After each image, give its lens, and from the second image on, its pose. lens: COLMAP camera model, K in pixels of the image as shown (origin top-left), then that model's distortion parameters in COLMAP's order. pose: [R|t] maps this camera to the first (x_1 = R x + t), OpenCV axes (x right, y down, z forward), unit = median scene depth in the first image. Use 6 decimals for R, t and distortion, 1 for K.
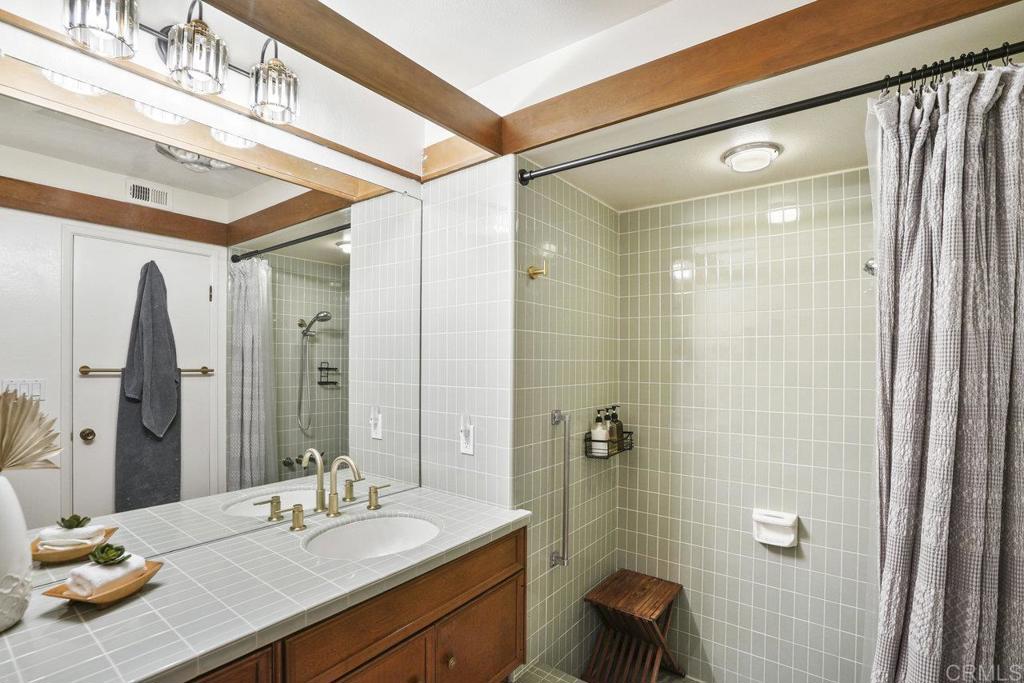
lens RADIAL K [[491.4, 0, 512.0], [0, 491.4, 341.5], [0, 0, 1]] dist [-0.064779, 0.028448]
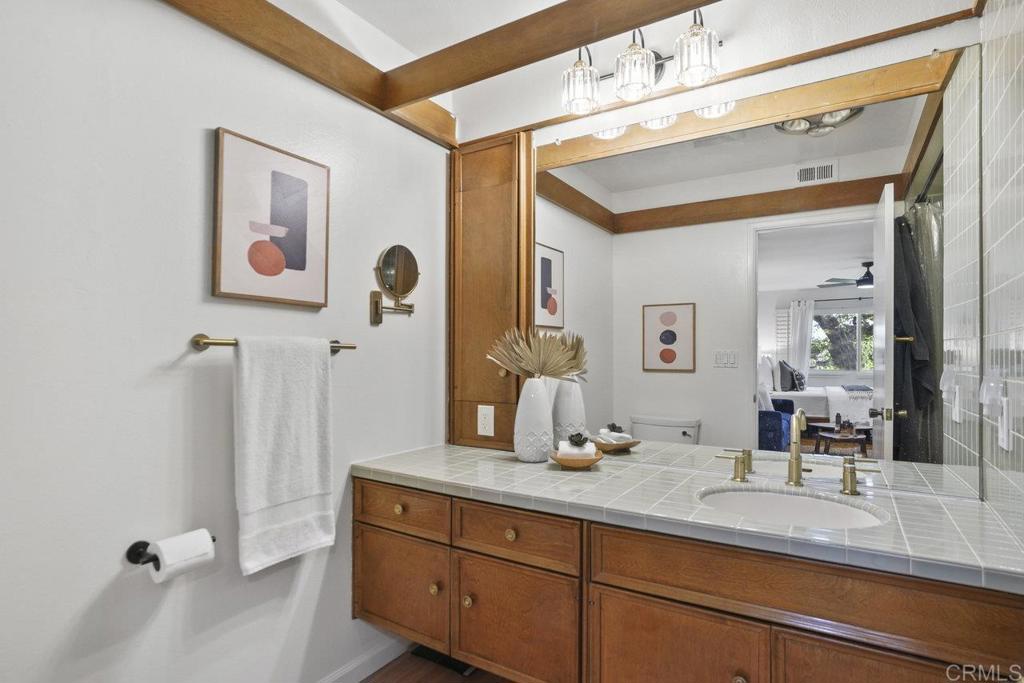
lens RADIAL K [[523.0, 0, 513.7], [0, 523.0, 349.6], [0, 0, 1]] dist [-0.001268, -0.000230]
pose [[0.093661, -0.013311, -0.995515, 0.503985], [0.034679, 0.999347, -0.010100, 0.104357], [0.995000, -0.033578, 0.094061, 0.397242]]
